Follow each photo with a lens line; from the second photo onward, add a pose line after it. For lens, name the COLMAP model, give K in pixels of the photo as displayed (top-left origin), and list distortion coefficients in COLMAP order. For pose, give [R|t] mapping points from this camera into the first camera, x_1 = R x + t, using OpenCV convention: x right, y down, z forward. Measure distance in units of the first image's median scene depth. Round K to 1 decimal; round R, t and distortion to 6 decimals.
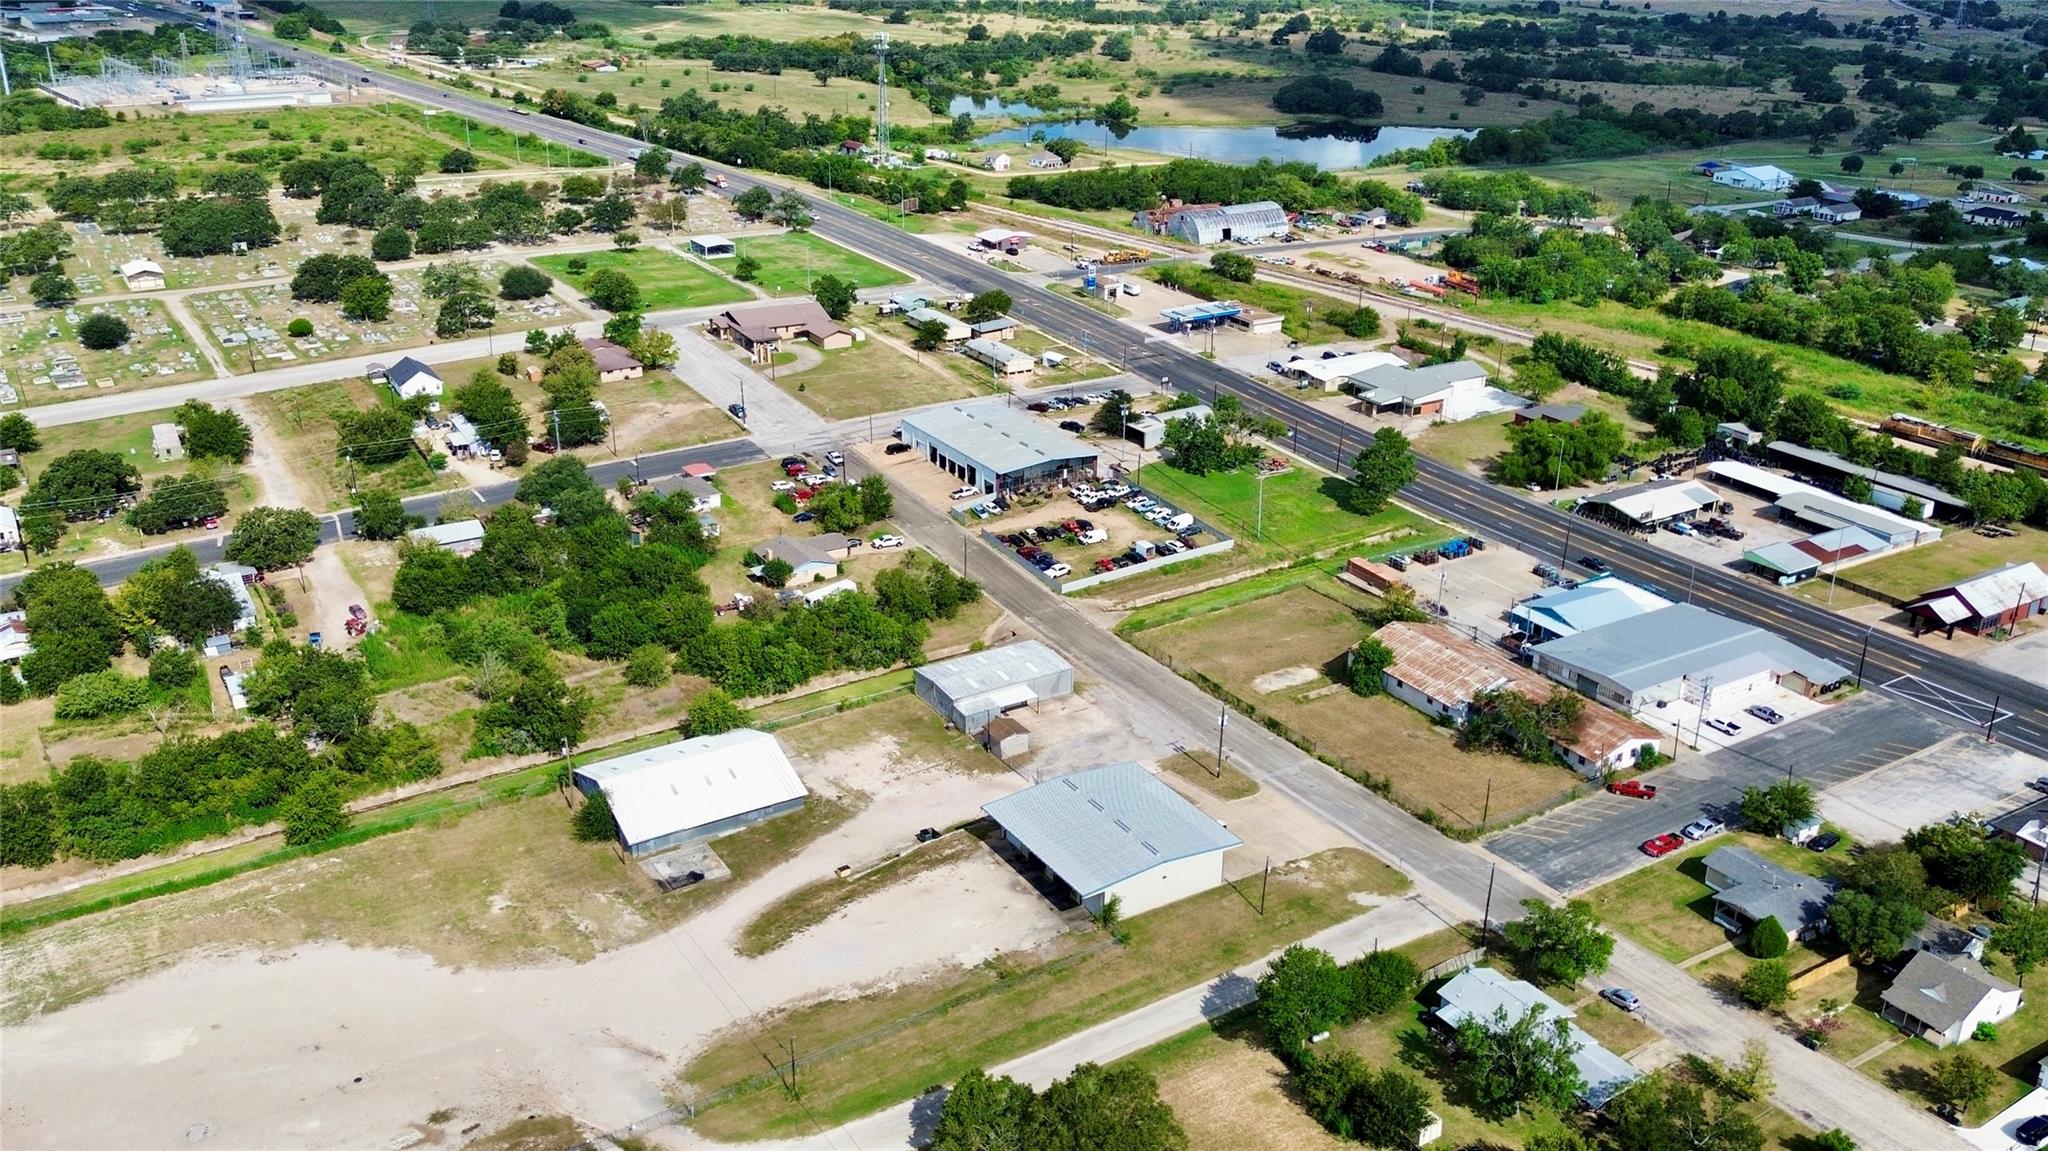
lens RADIAL K [[1750.6, 0, 1024.0], [0, 1750.6, 575.5], [0, 0, 1]] dist [0.034602, 0.007629]
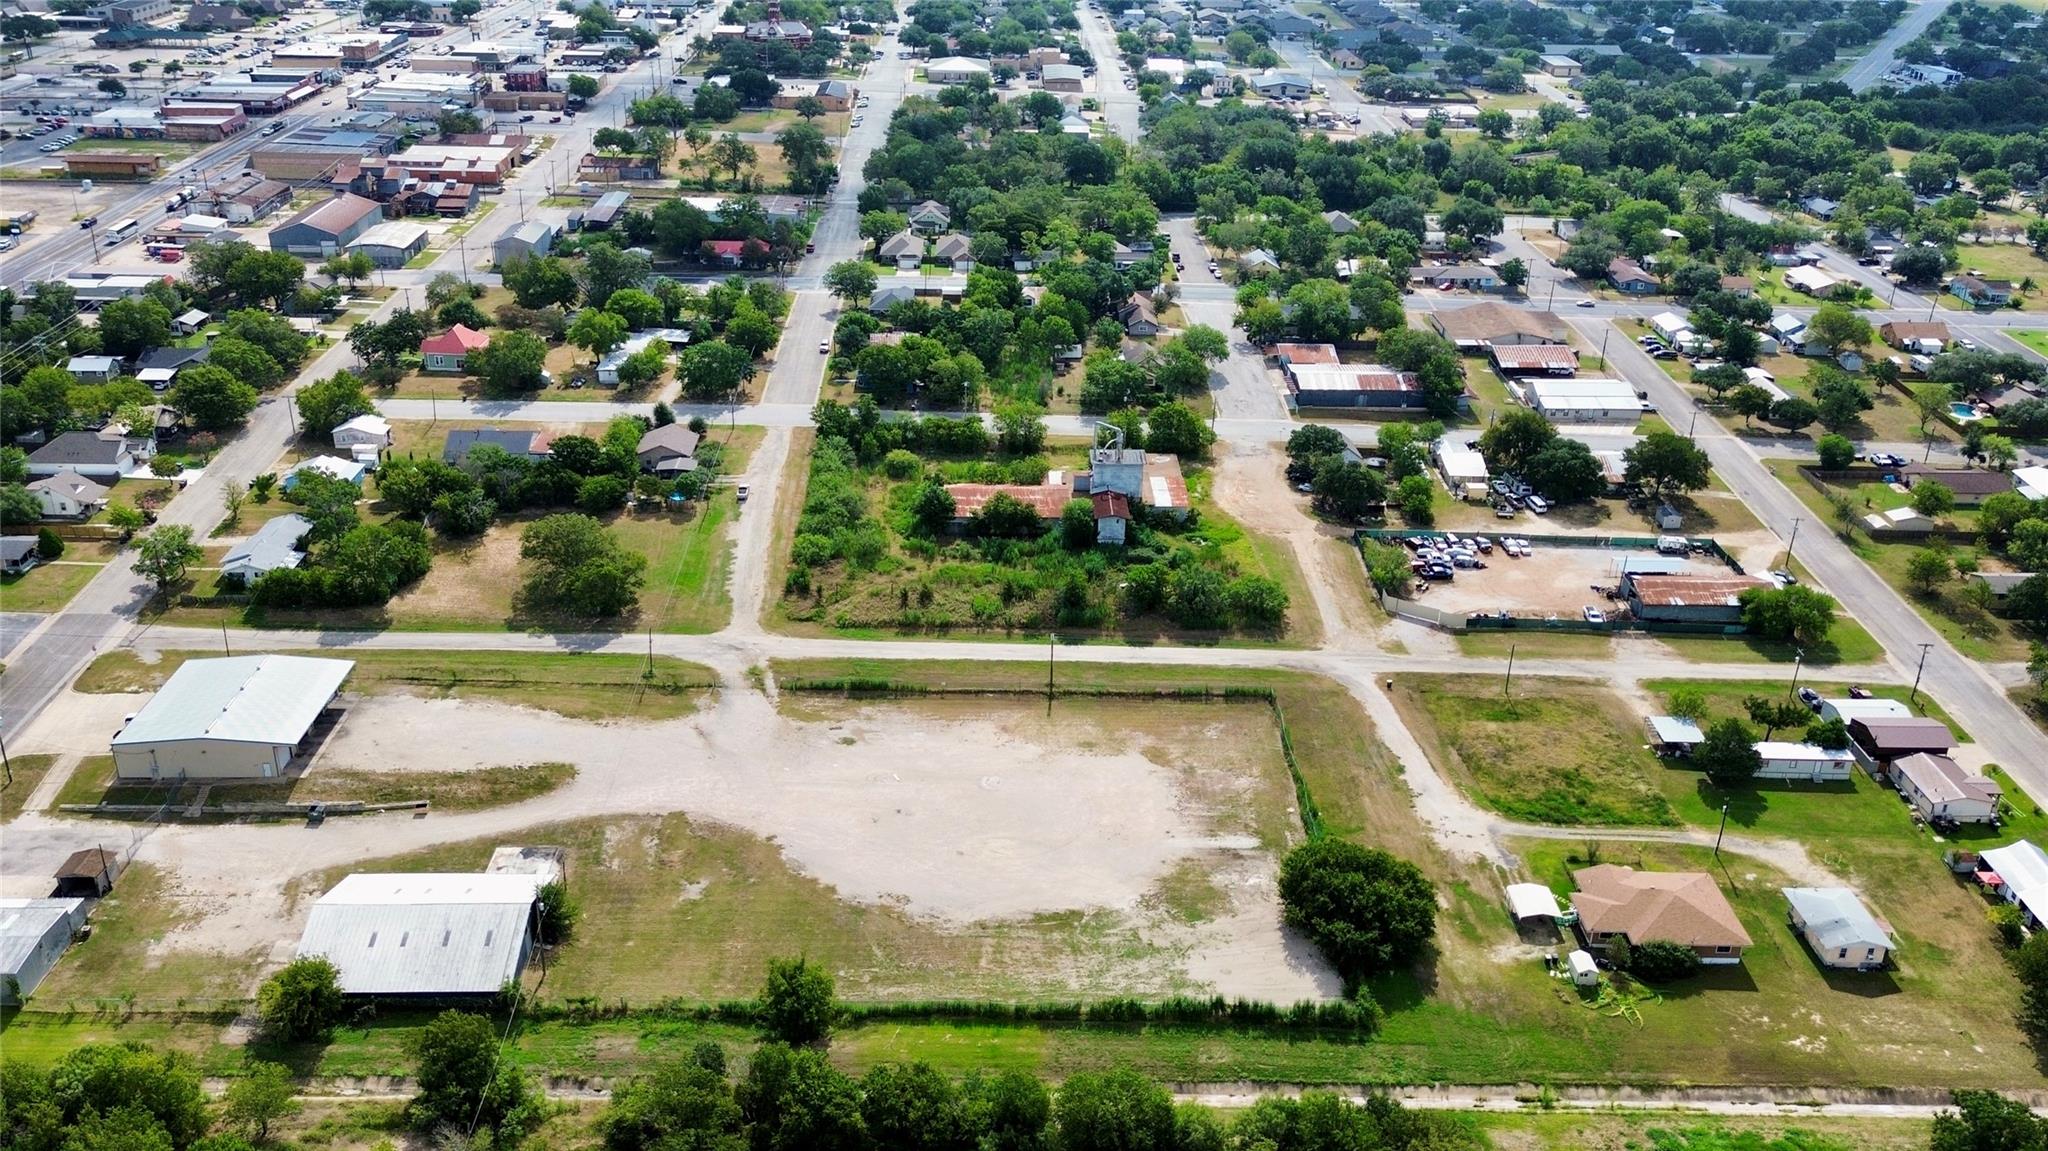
lens RADIAL K [[1739.9, 0, 1024.0], [0, 1739.9, 575.5], [0, 0, 1]] dist [0.092695, -0.123300]
pose [[-0.860041, -0.241604, 0.449397, -0.823145], [0.164635, 0.702261, 0.692622, -0.579394], [-0.482934, 0.669670, -0.564196, 1.276360]]
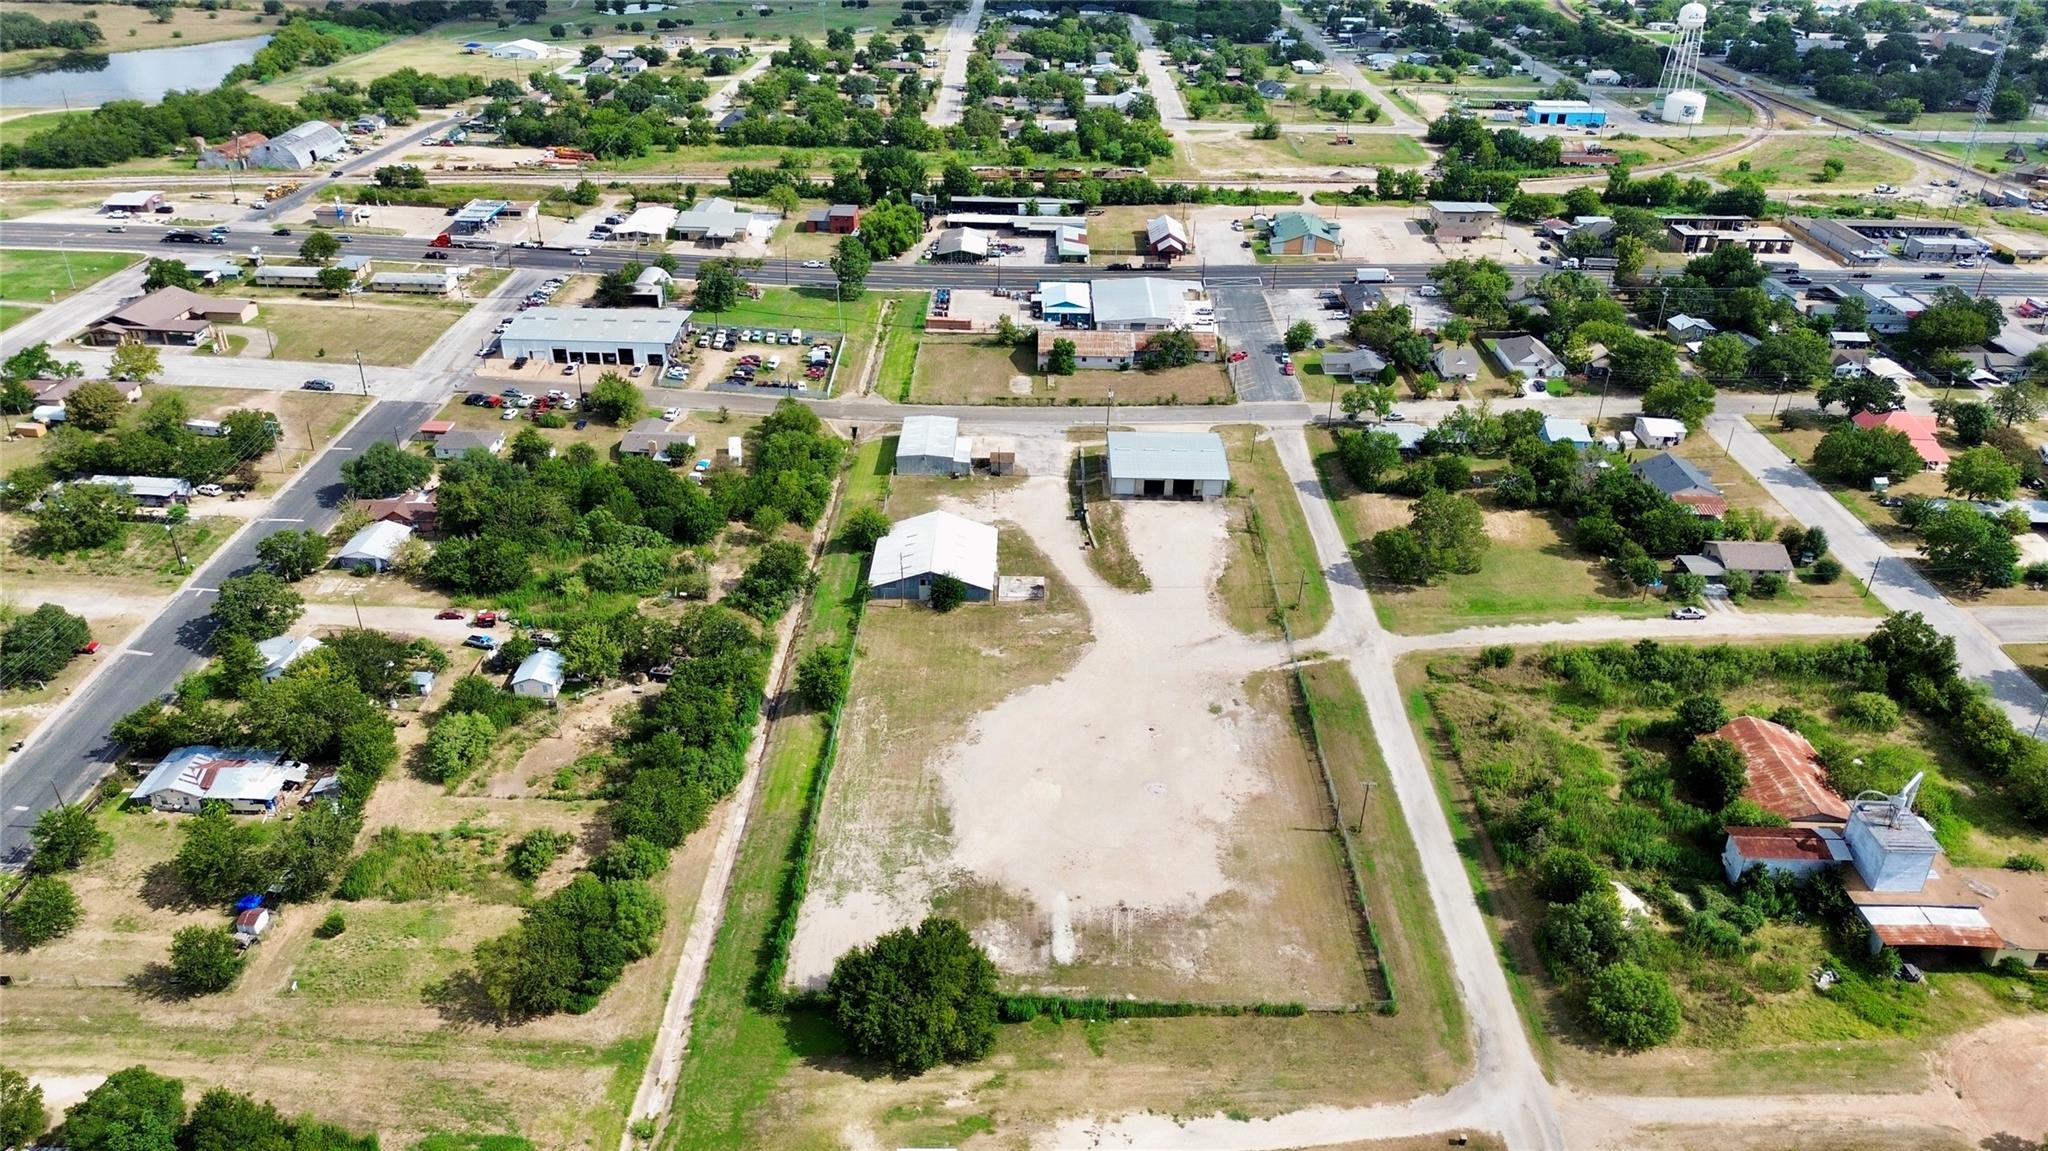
lens RADIAL K [[1427.1, 0, 1024.0], [0, 1427.1, 575.5], [0, 0, 1]] dist [0.093270, -0.091727]
pose [[0.541629, -0.408389, 0.734749, -1.025741], [0.312932, 0.909193, 0.274667, -0.162534], [-0.780199, 0.081159, 0.620244, 0.255289]]
